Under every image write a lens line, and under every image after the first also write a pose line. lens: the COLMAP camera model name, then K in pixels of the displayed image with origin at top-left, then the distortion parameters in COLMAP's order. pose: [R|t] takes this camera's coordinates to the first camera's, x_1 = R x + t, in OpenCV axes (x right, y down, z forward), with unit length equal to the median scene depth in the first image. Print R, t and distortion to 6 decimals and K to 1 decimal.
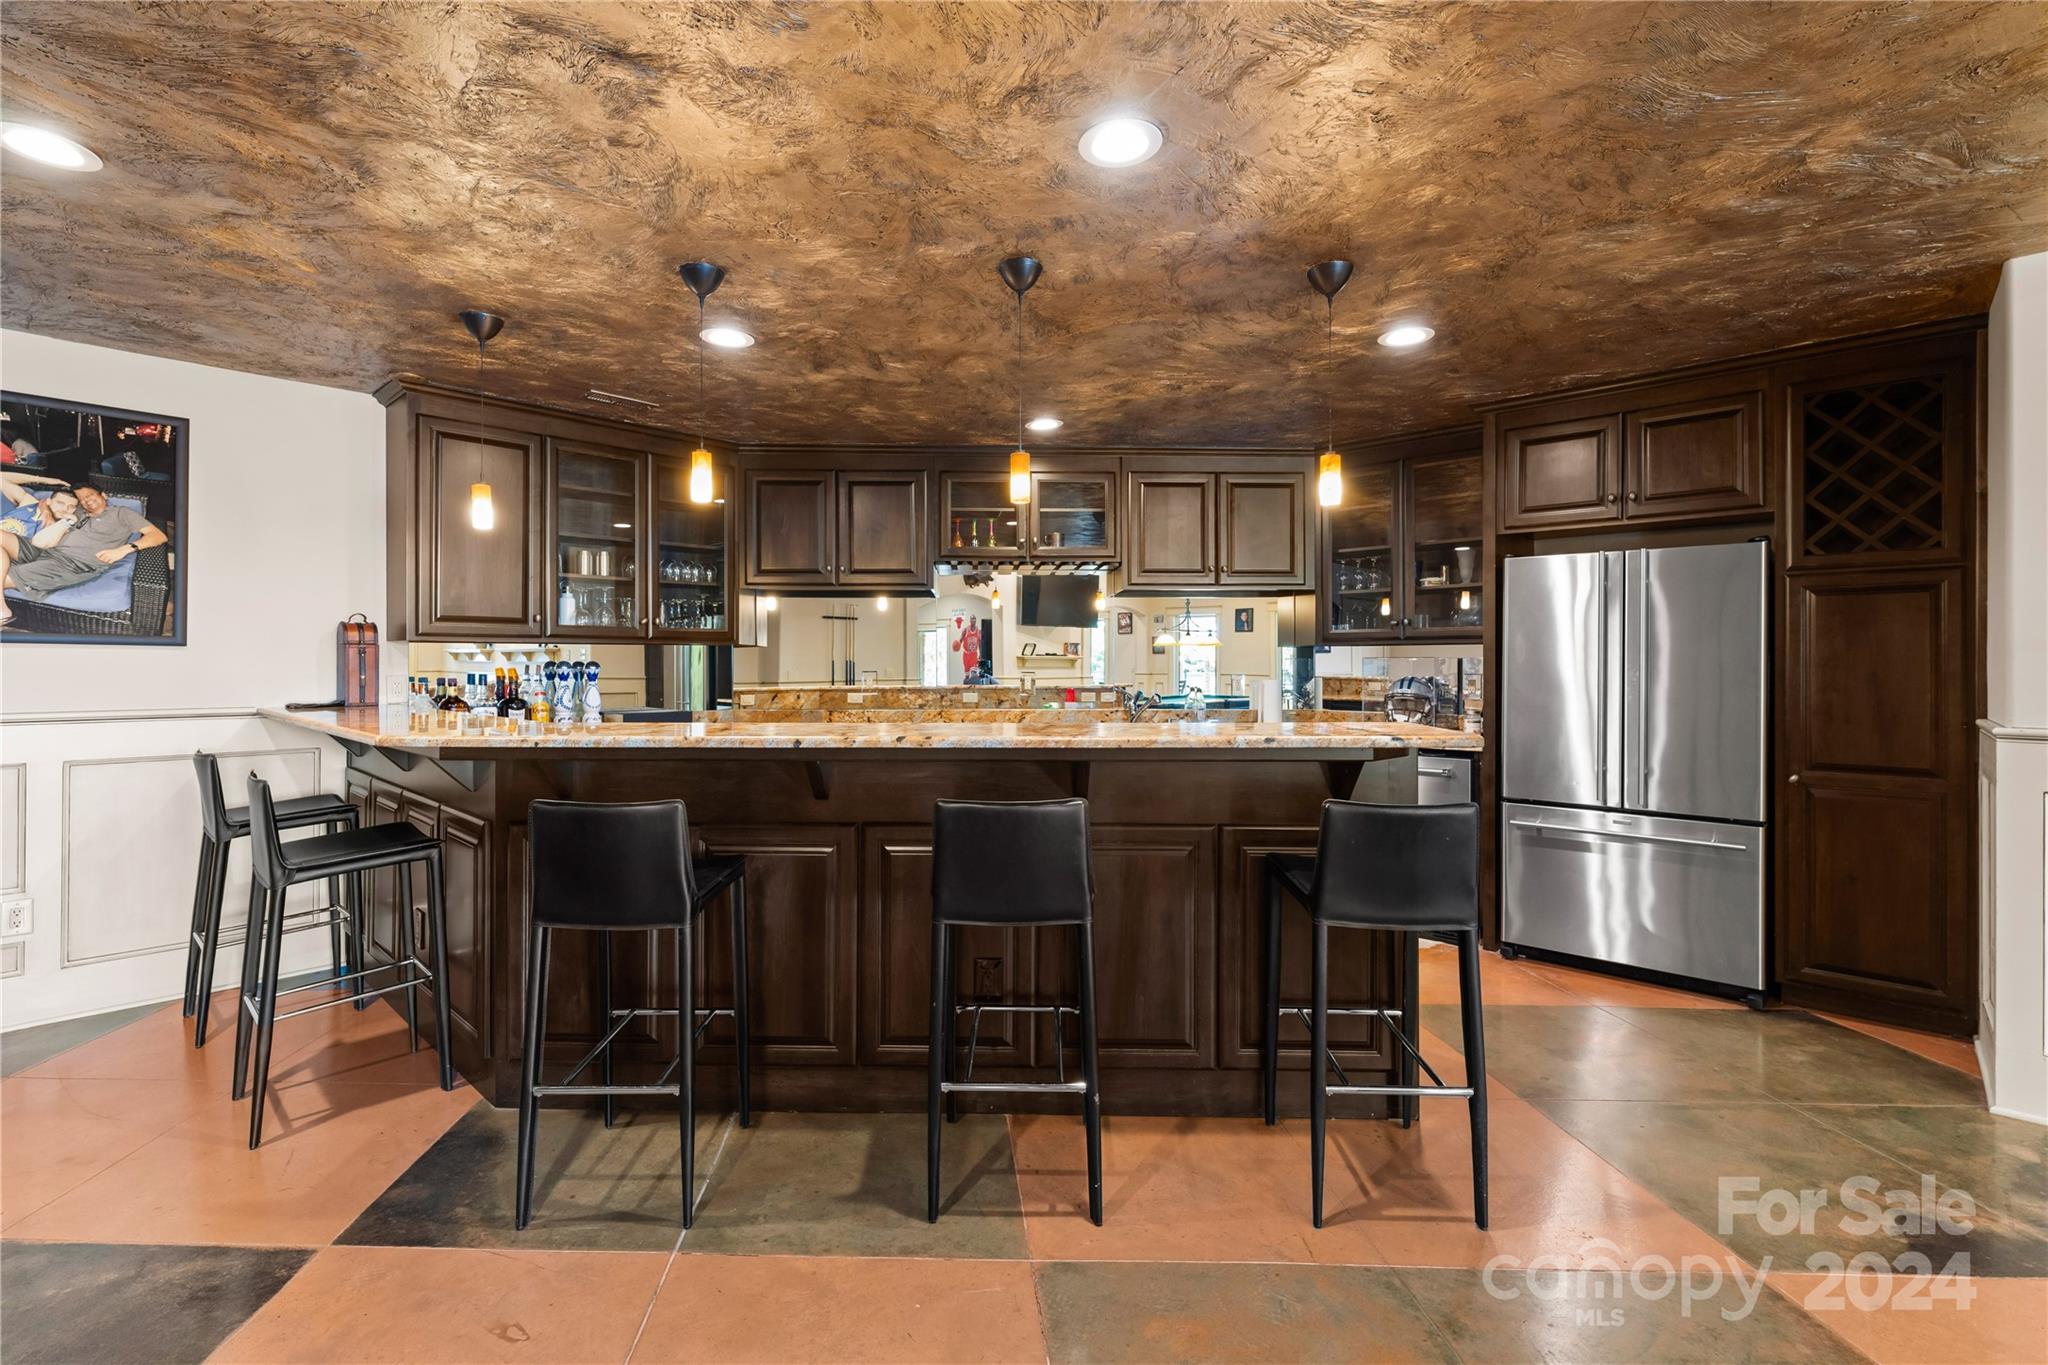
lens RADIAL K [[889.1, 0, 1032.9], [0, 889.1, 667.7], [0, 0, 1]] dist [0.000157, 0.000397]
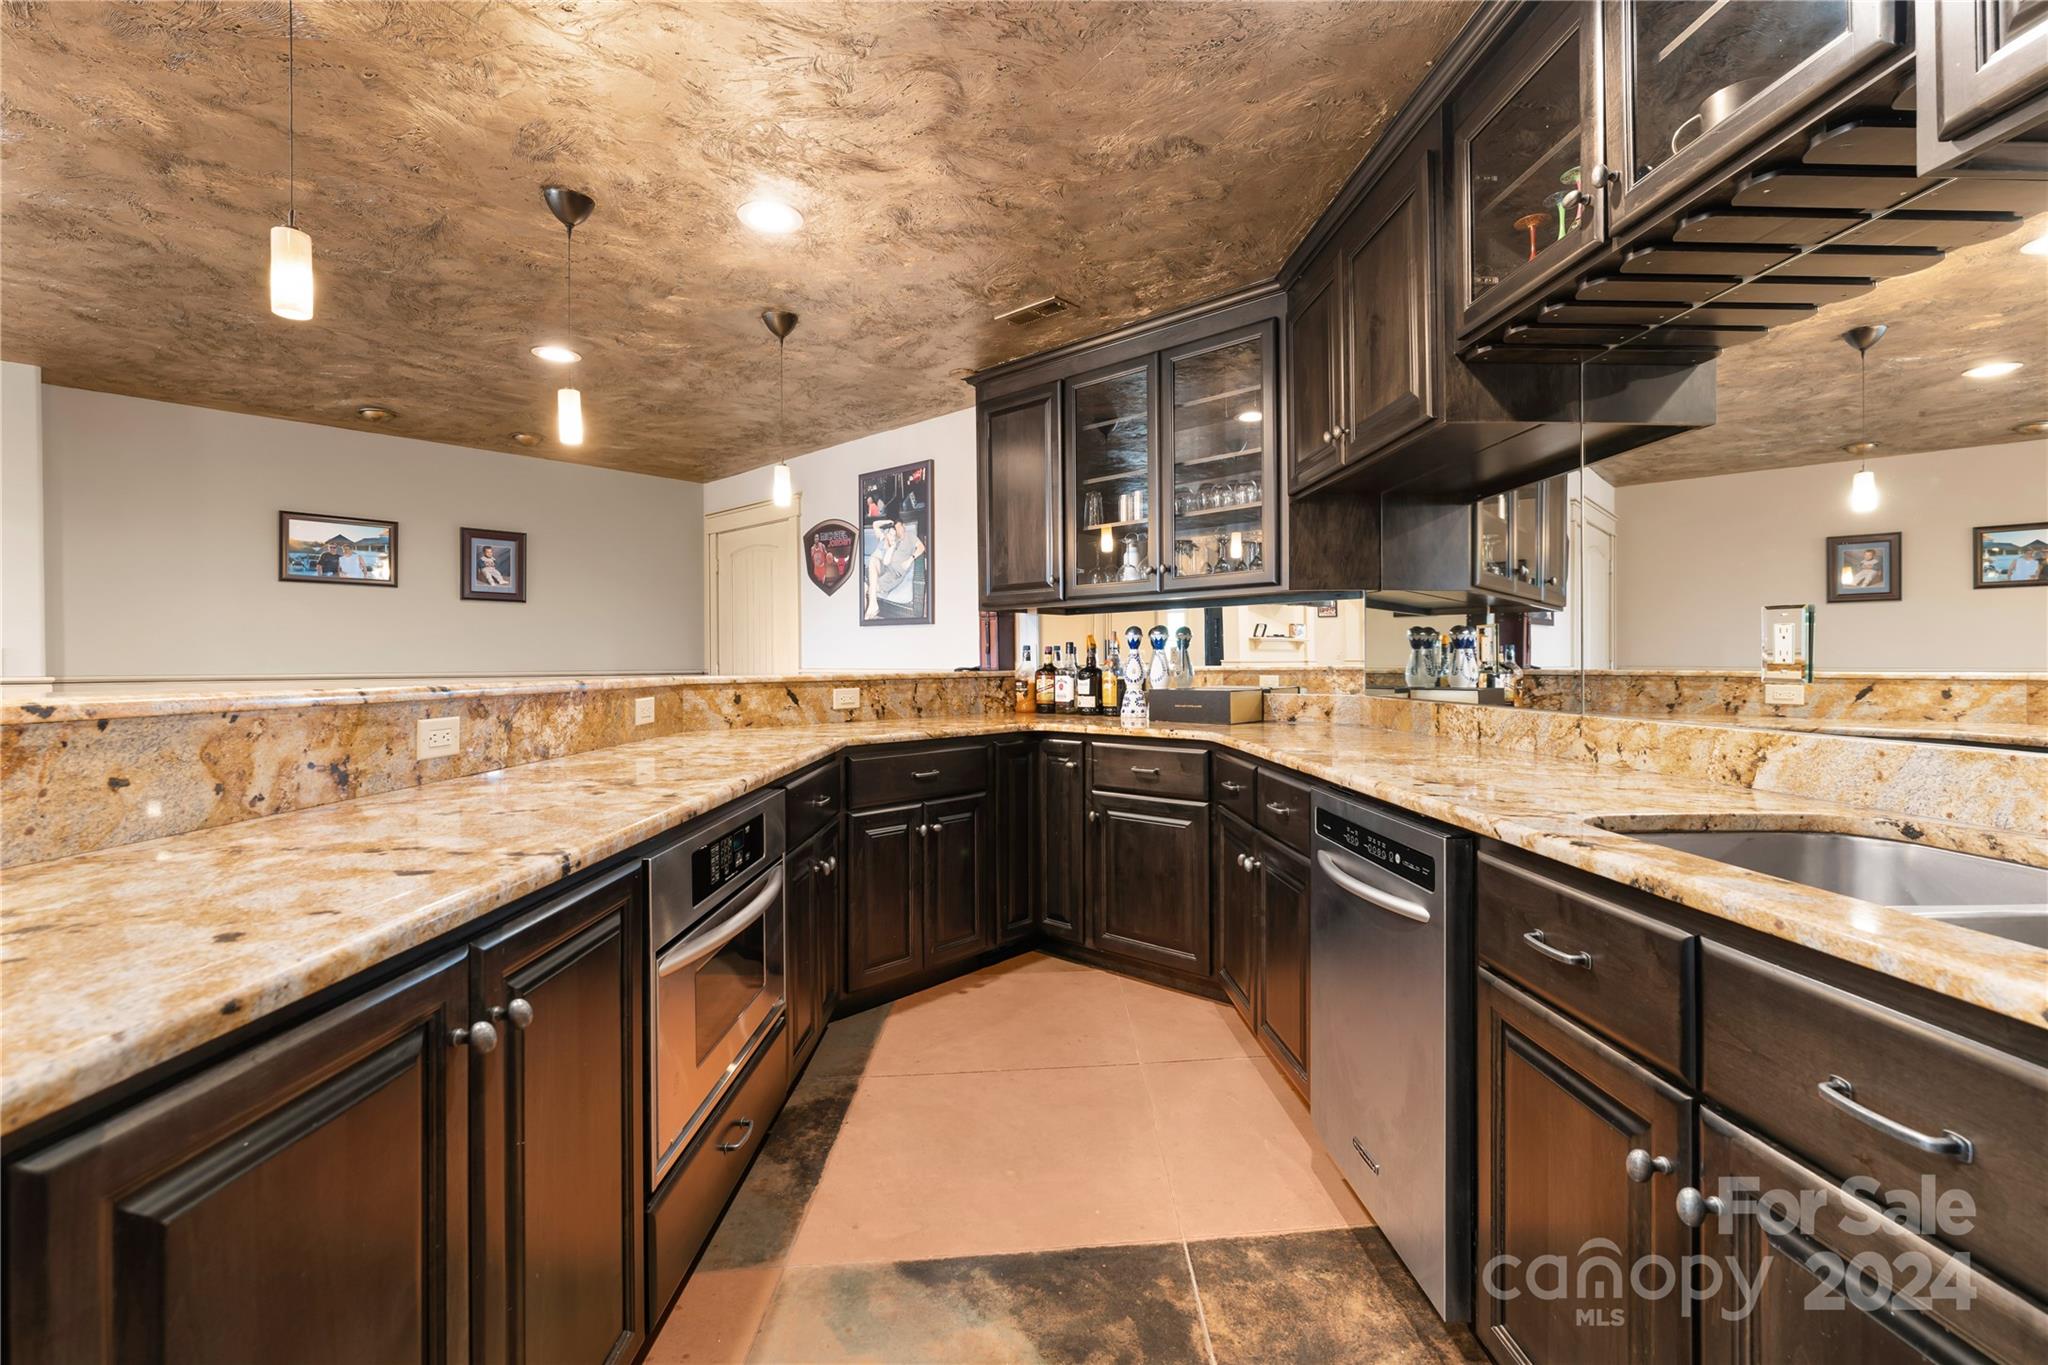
lens RADIAL K [[889.1, 0, 1021.6], [0, 889.1, 665.0], [0, 0, 1]] dist [0.000157, 0.000397]
pose [[0.038768, 0.004273, -0.999239, 0.432104], [0.001846, 0.999989, 0.004348, 0.032545], [0.999247, -0.002013, 0.038760, 1.092762]]
